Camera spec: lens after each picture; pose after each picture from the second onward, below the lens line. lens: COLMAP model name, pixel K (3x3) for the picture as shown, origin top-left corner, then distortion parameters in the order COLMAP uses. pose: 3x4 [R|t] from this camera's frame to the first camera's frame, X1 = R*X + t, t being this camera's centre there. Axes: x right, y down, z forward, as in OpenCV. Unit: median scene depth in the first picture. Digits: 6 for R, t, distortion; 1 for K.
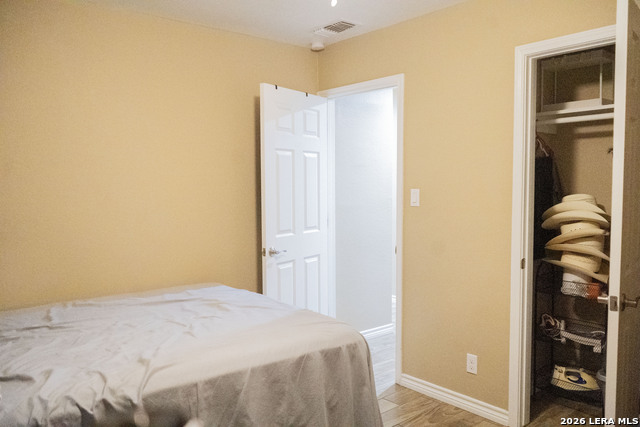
lens RADIAL K [[517.6, 0, 320.0], [0, 517.6, 213.3], [0, 0, 1]] dist [-0.004207, 0.006173]
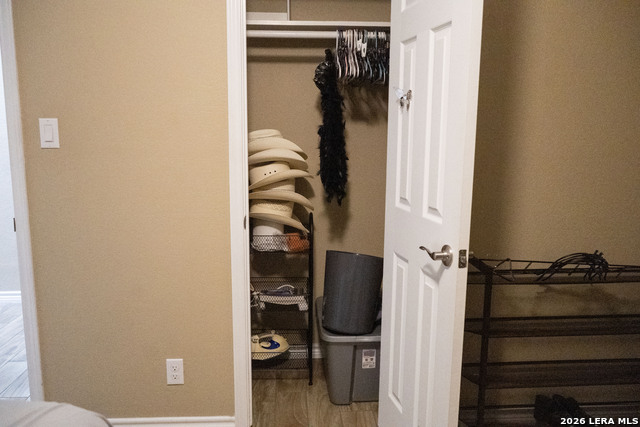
lens RADIAL K [[517.6, 0, 319.9], [0, 517.6, 218.1], [0, 0, 1]] dist [-0.004207, 0.006173]
pose [[0.594849, -0.124565, 0.794128, -0.122847], [0.032779, 0.990857, 0.130870, -0.001645], [-0.803169, -0.051817, 0.593493, 0.437183]]
